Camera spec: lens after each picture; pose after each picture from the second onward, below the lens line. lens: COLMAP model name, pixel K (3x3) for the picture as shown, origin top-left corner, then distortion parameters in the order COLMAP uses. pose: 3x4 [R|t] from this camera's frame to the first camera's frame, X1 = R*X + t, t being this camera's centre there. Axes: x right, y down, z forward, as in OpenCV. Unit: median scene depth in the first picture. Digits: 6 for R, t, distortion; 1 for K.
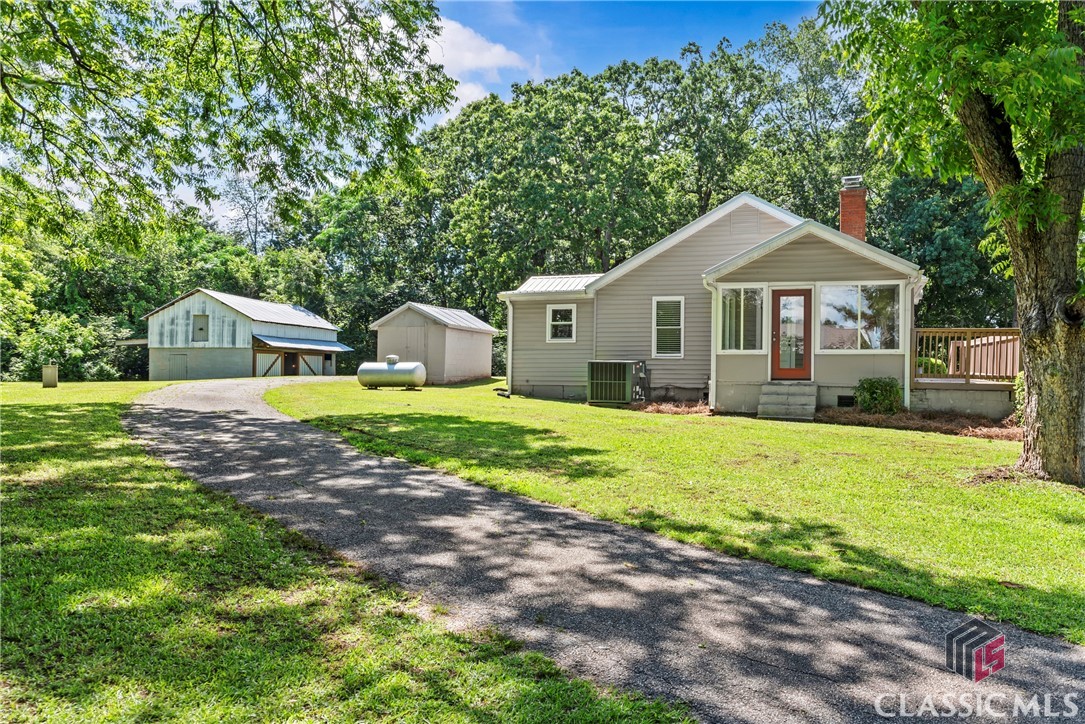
lens RADIAL K [[751.2, 0, 542.5], [0, 751.2, 362.0], [0, 0, 1]] dist [-0.001516, 0.000039]
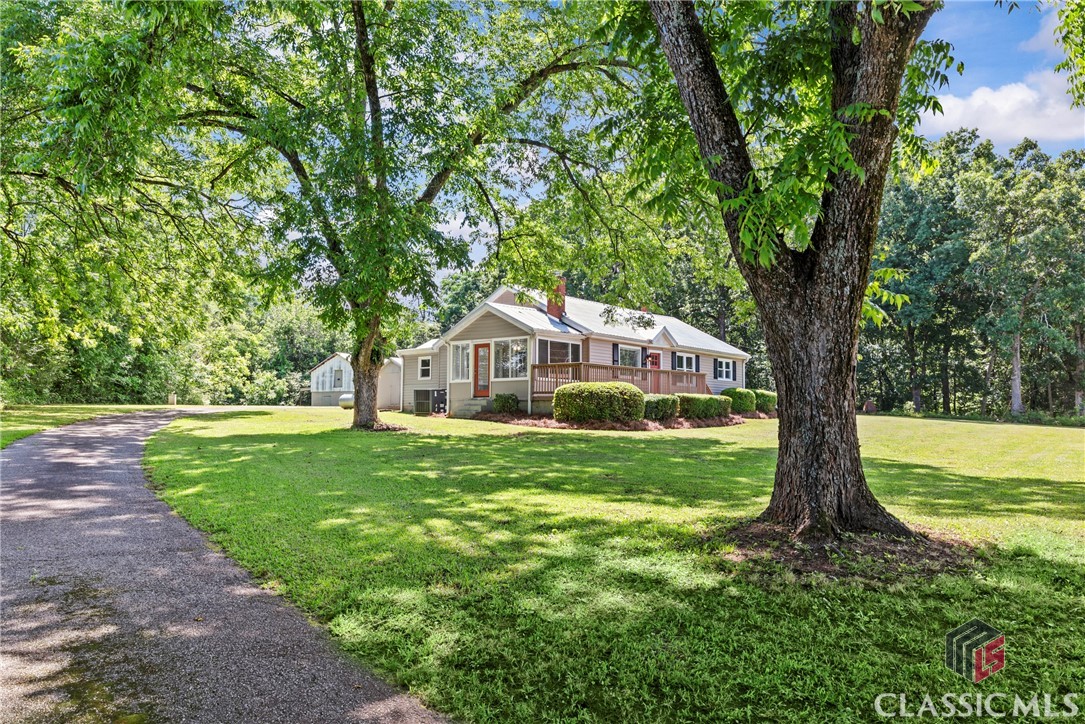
lens RADIAL K [[775.7, 0, 526.0], [0, 775.7, 338.3], [0, 0, 1]] dist [-0.003052, 0.001075]
pose [[0.905242, -0.045565, -0.422447, 0.963601], [0.003437, 0.994986, -0.099956, 0.055651], [0.424883, 0.089032, 0.900859, -0.455595]]
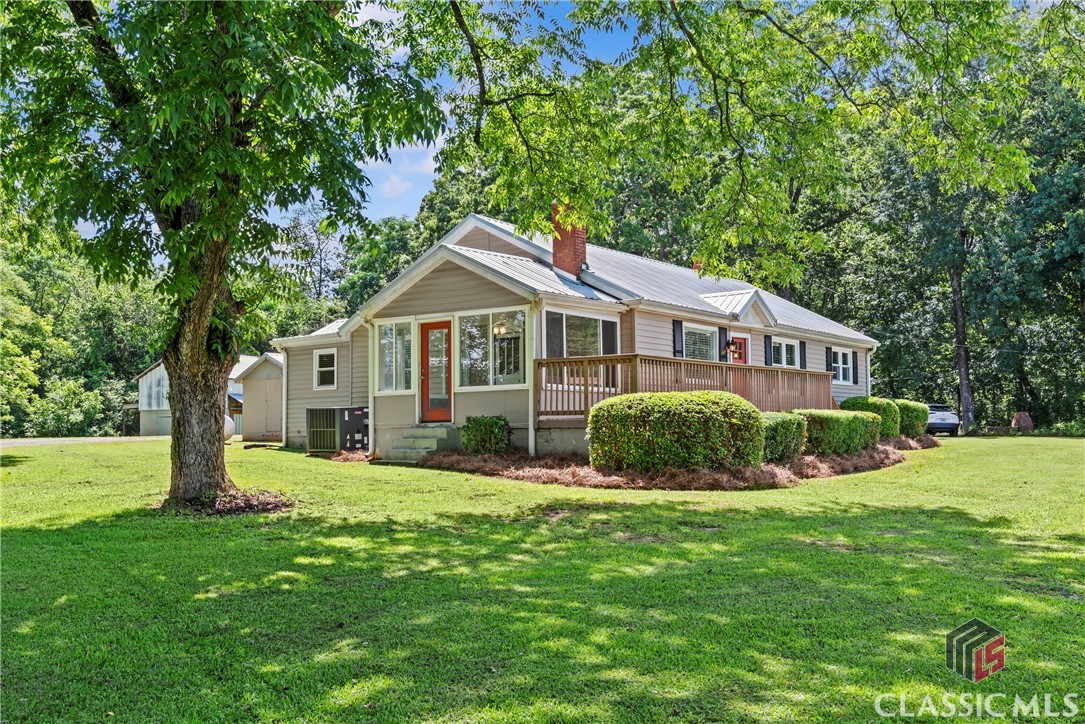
lens RADIAL K [[1007.6, 0, 540.7], [0, 1007.6, 347.9], [0, 0, 1]] dist [-0.010185, -0.009161]
pose [[0.938140, -0.047977, -0.342915, 0.715267], [0.021035, 0.996422, -0.081861, 0.030326], [0.345615, 0.069584, 0.935793, -0.080728]]
